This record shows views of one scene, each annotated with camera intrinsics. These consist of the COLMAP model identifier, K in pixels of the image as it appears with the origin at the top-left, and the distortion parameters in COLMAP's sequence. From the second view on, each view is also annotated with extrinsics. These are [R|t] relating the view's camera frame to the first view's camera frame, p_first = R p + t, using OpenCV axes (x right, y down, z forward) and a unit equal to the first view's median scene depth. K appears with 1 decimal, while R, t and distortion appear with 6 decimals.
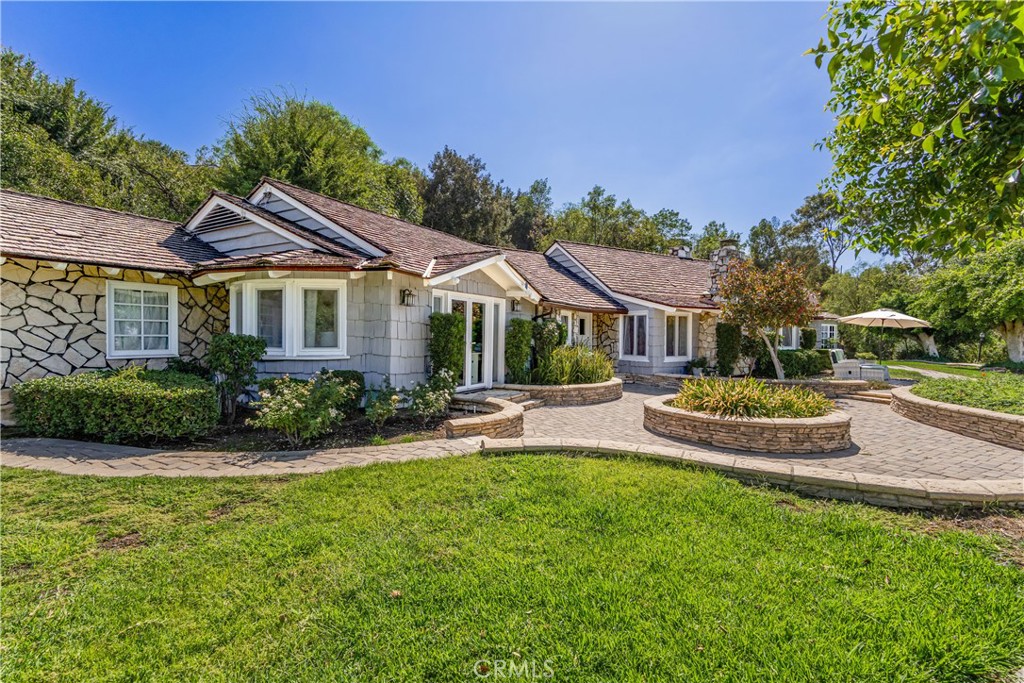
lens RADIAL K [[455.8, 0, 512.0], [0, 455.8, 341.5], [0, 0, 1]] dist [0.000641, 0.000279]
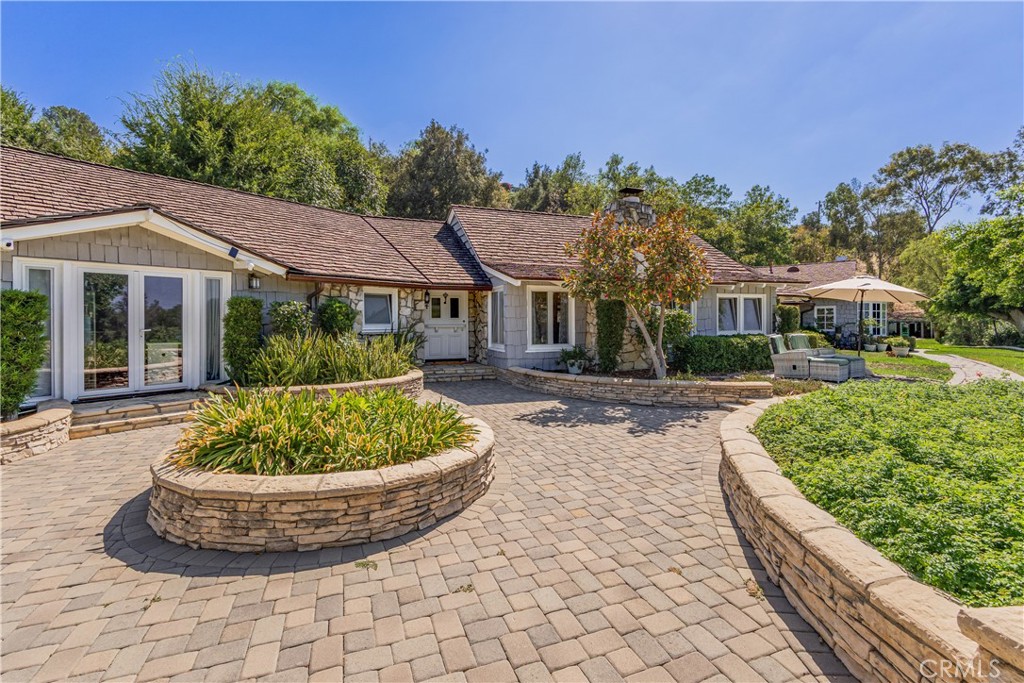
lens RADIAL K [[458.4, 0, 509.5], [0, 458.4, 322.3], [0, 0, 1]] dist [-0.002057, -0.000320]
pose [[0.986808, -0.009577, -0.161611, 0.382862], [0.008364, 0.999932, -0.008180, 0.001089], [0.161678, 0.006720, 0.986821, 0.212103]]
